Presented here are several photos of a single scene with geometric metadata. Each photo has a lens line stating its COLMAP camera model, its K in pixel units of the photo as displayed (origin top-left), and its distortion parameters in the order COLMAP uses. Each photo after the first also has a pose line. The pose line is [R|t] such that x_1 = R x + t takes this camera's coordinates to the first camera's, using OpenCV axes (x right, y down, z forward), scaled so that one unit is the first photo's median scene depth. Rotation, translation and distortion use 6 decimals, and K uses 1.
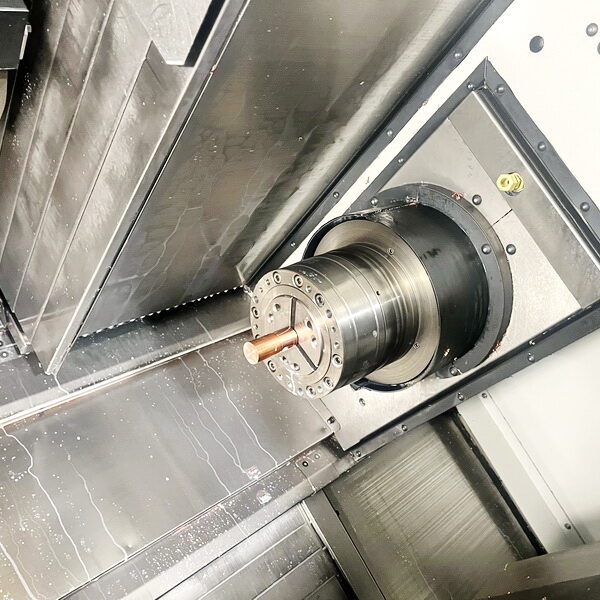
lens RADIAL K [[616.5, 0, 353.9], [0, 616.5, 303.8], [0, 0, 1]] dist [0.022191, 0.000000]
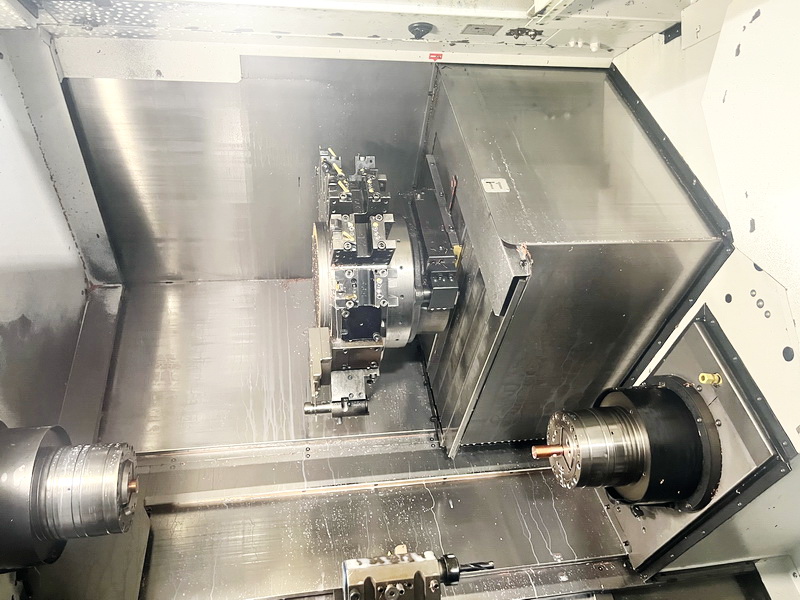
lens RADIAL K [[616.3, 0, 392.9], [0, 616.3, 301.1], [0, 0, 1]] dist [0.059929, -0.081102]
pose [[0.792275, 0.022092, -0.609764, 0.546162], [-0.198505, 0.954312, -0.223346, 0.126510], [0.576971, 0.297993, 0.760463, -0.714832]]
